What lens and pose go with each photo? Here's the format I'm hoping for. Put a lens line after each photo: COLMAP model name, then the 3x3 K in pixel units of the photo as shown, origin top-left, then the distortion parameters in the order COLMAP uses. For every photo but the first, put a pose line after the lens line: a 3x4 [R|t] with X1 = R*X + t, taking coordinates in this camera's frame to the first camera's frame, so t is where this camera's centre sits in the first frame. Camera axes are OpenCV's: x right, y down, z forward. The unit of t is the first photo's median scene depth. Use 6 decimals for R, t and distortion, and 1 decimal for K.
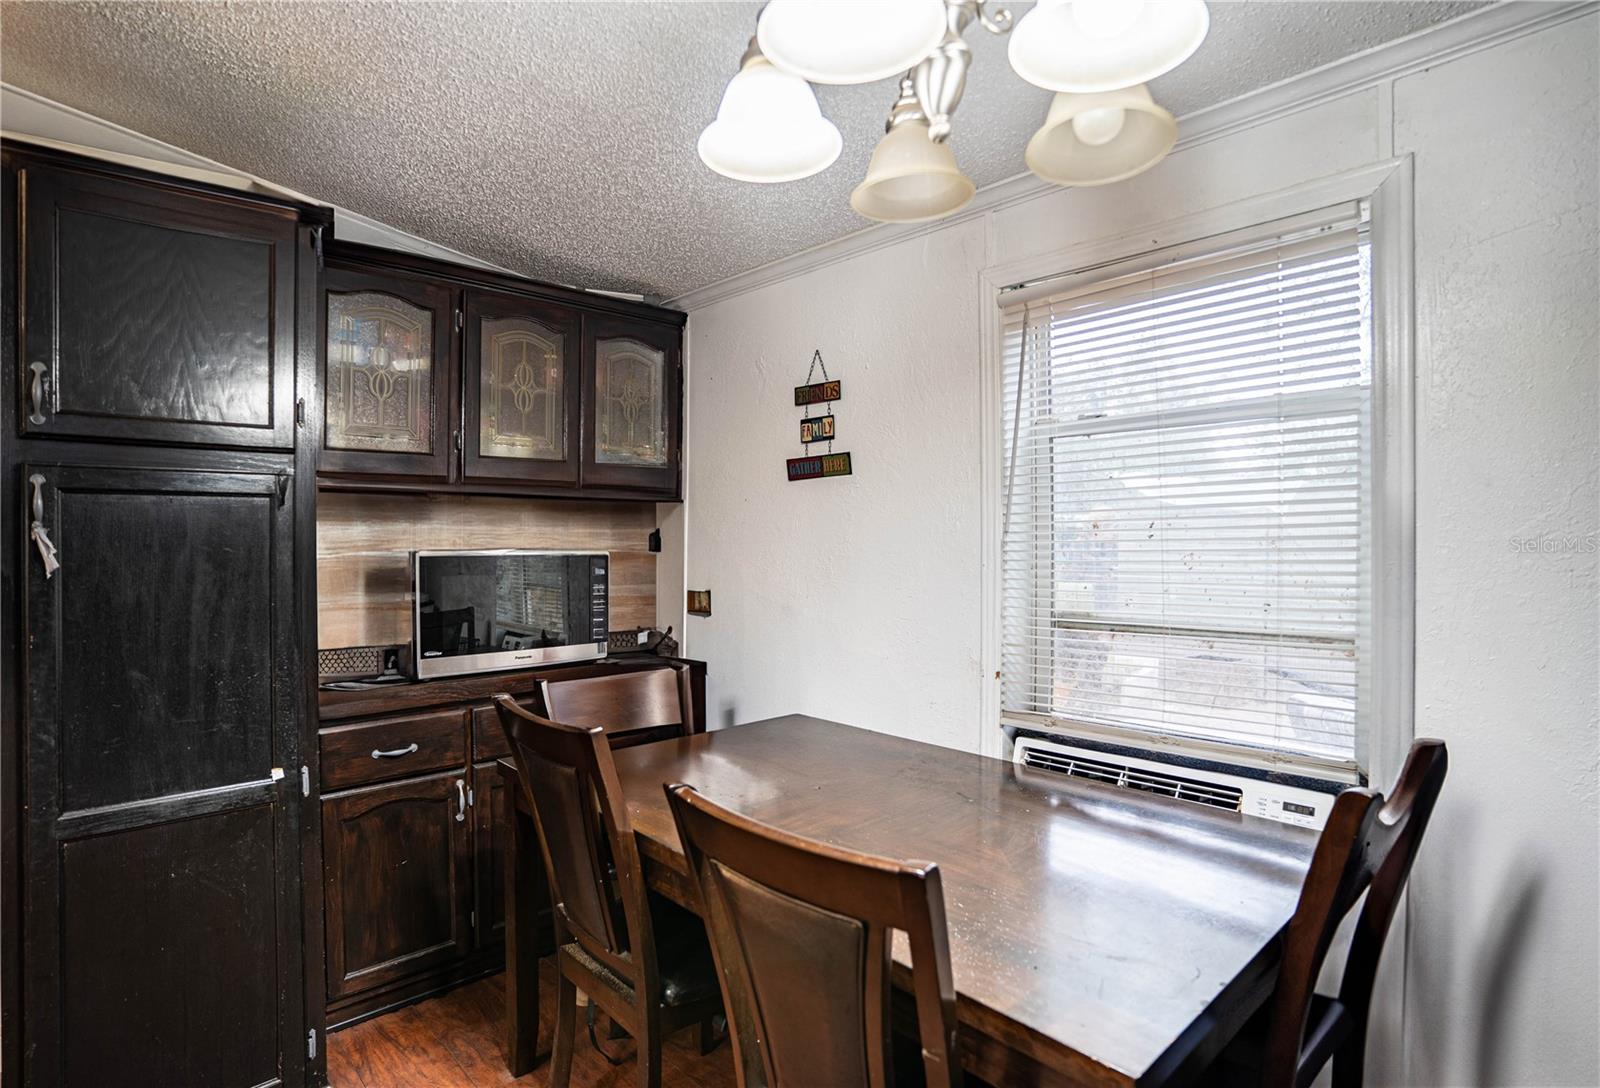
lens RADIAL K [[830.6, 0, 800.0], [0, 830.6, 544.0], [0, 0, 1]] dist [-0.036992, 0.000255]
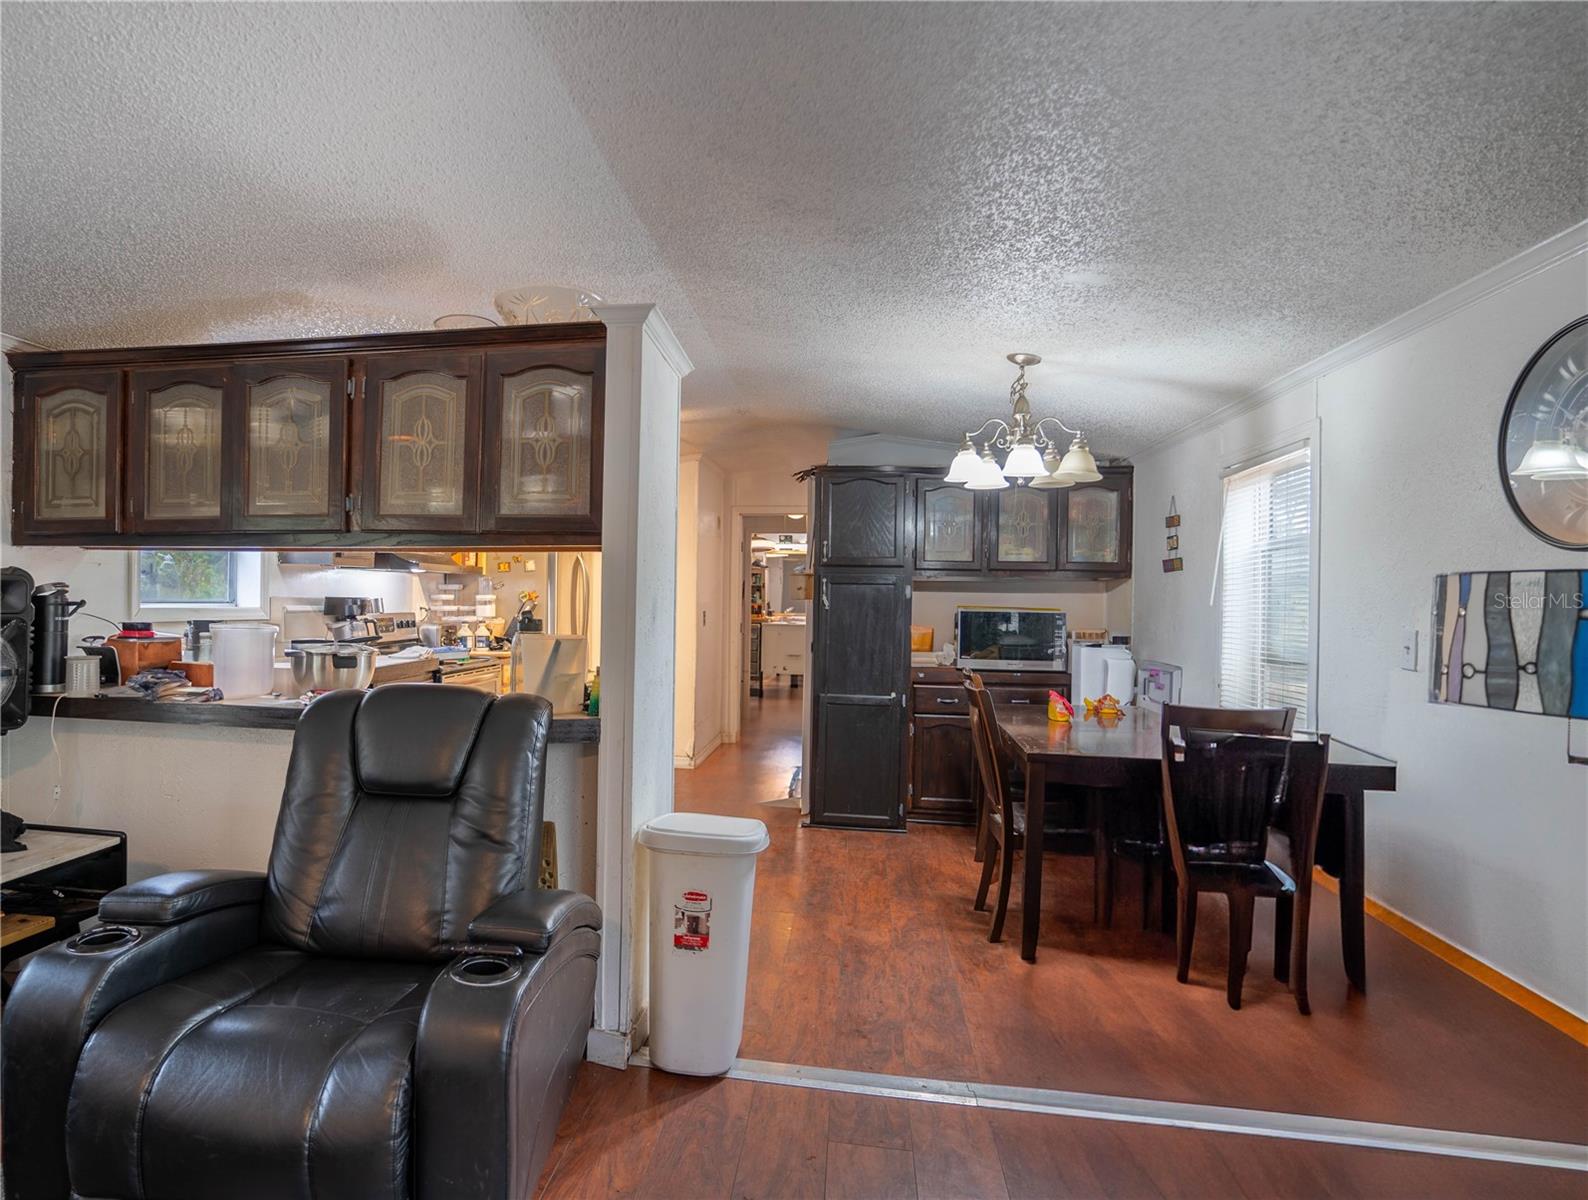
lens RADIAL K [[804.3, 0, 794.0], [0, 804.3, 600.0], [0, 0, 1]] dist [-0.000086, -0.000018]
pose [[0.681601, 0.015789, -0.731554, 0.810523], [-0.027488, 0.999614, -0.004037, 0.005982], [0.731208, 0.022860, 0.681772, -0.779539]]
